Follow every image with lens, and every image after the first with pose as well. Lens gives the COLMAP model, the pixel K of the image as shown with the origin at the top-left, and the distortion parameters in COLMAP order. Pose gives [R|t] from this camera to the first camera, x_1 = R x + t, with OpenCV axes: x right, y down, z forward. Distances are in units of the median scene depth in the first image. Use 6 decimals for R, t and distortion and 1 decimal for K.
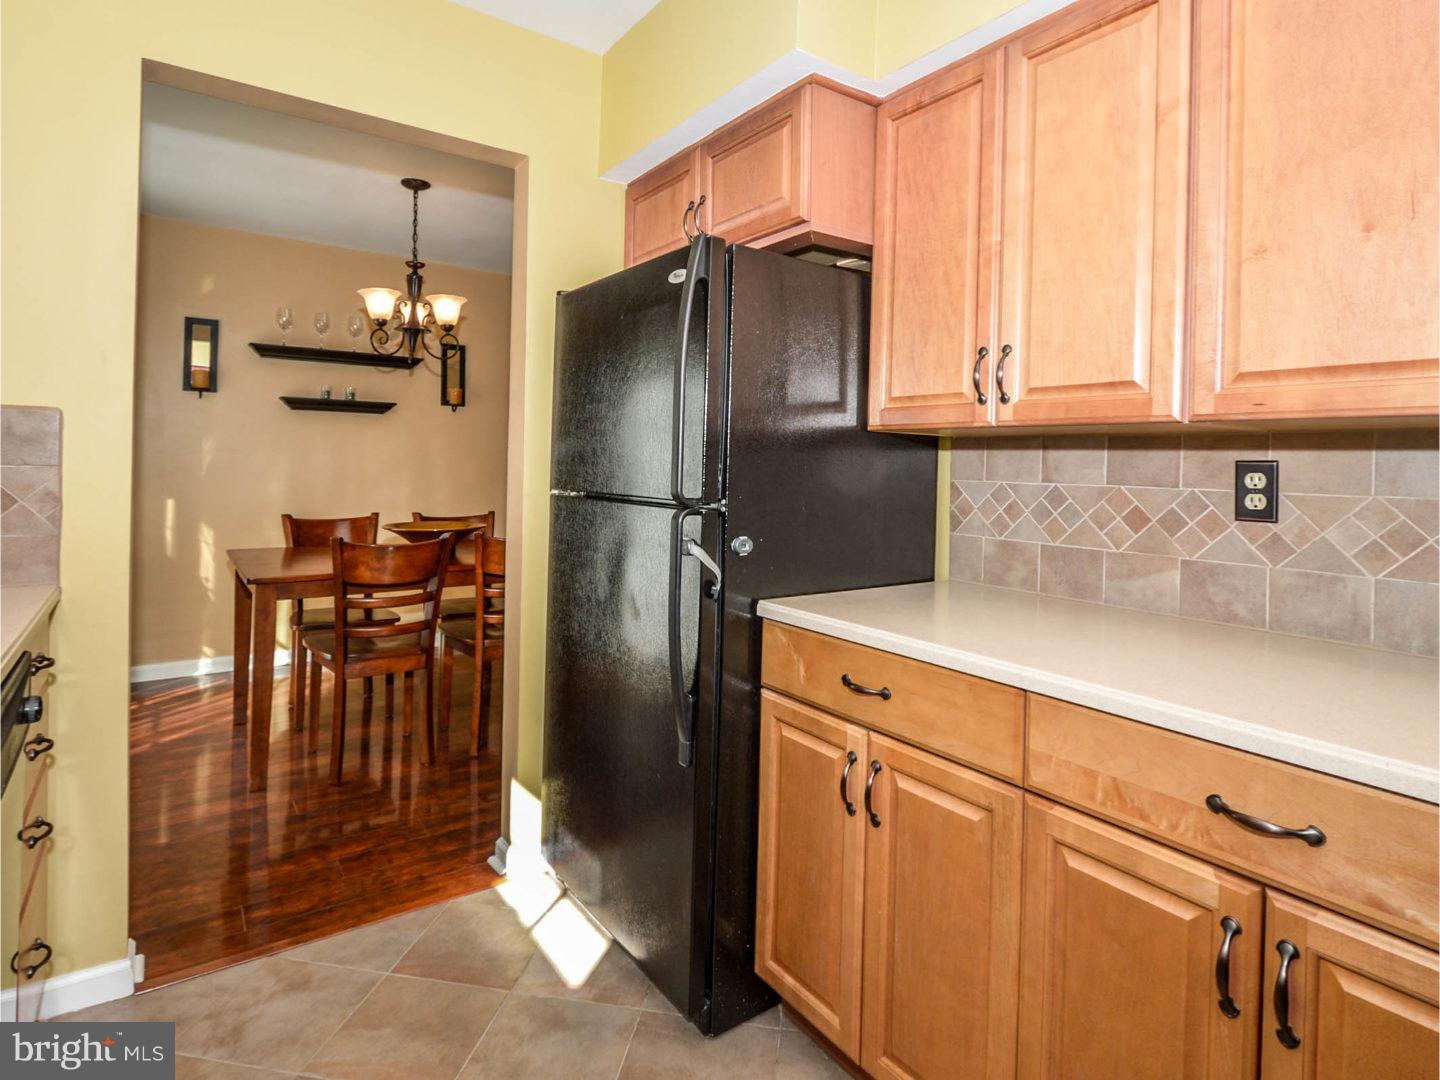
lens RADIAL K [[777.9, 0, 712.6], [0, 777.9, 545.3], [0, 0, 1]] dist [-0.006315, -0.003959]
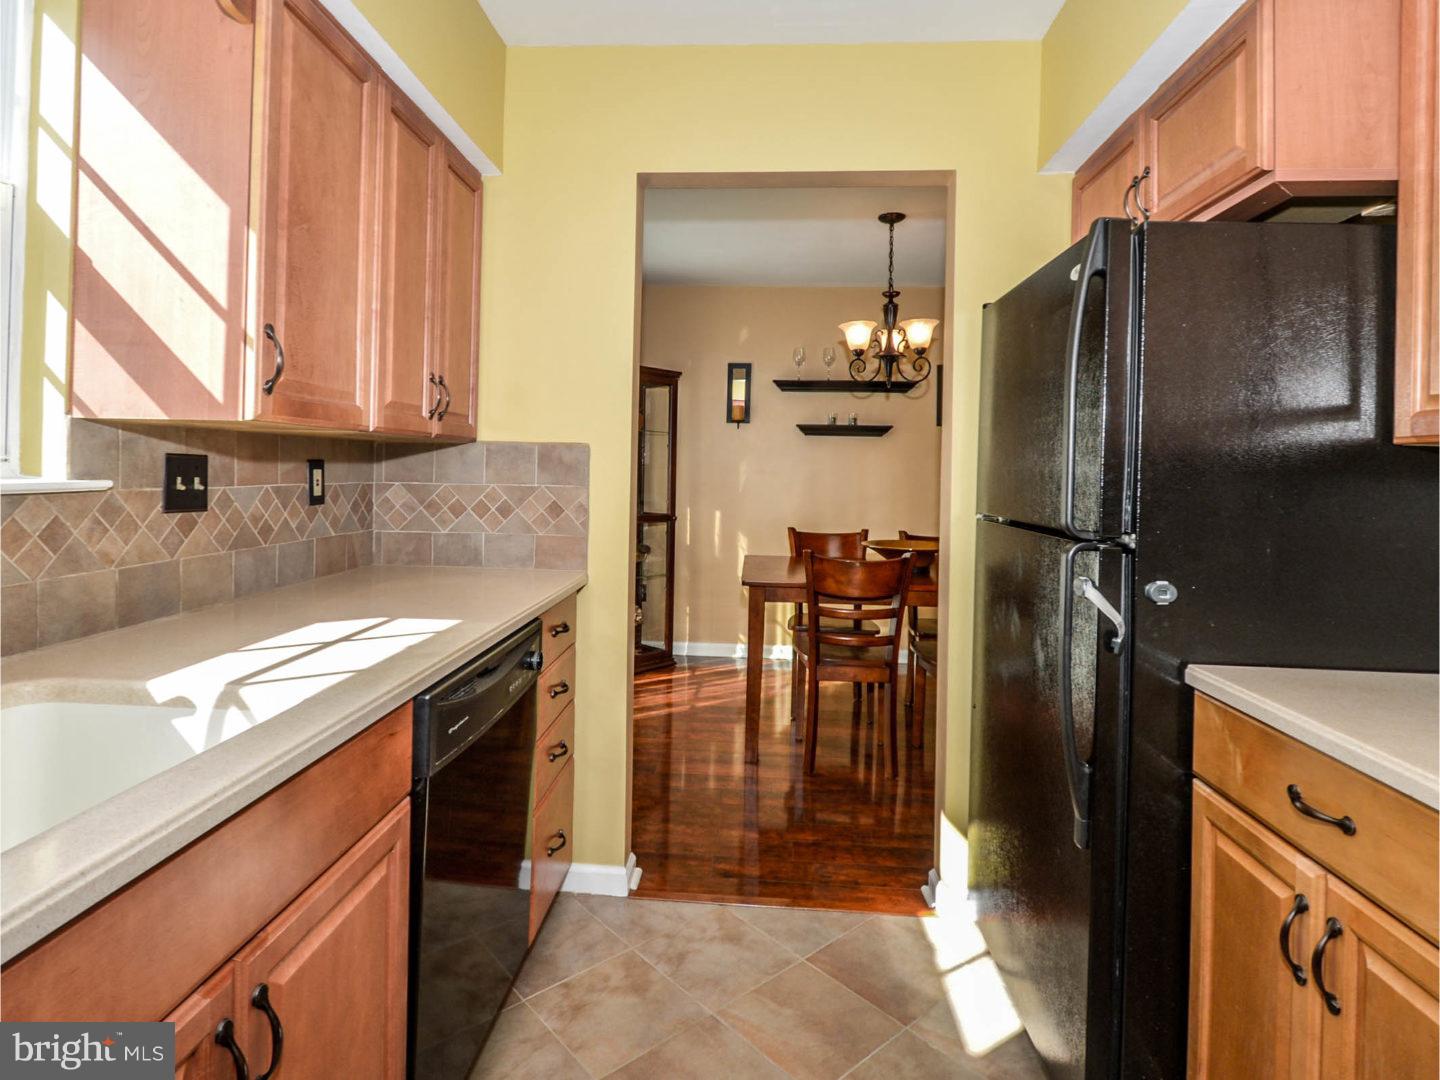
lens RADIAL K [[777.9, 0, 688.2], [0, 777.9, 541.9], [0, 0, 1]] dist [-0.006315, -0.003959]
pose [[0.761721, 0.054941, -0.645571, 0.150309], [-0.072649, 0.997357, -0.000840, -0.013189], [0.643819, 0.047540, 0.763700, 0.064462]]
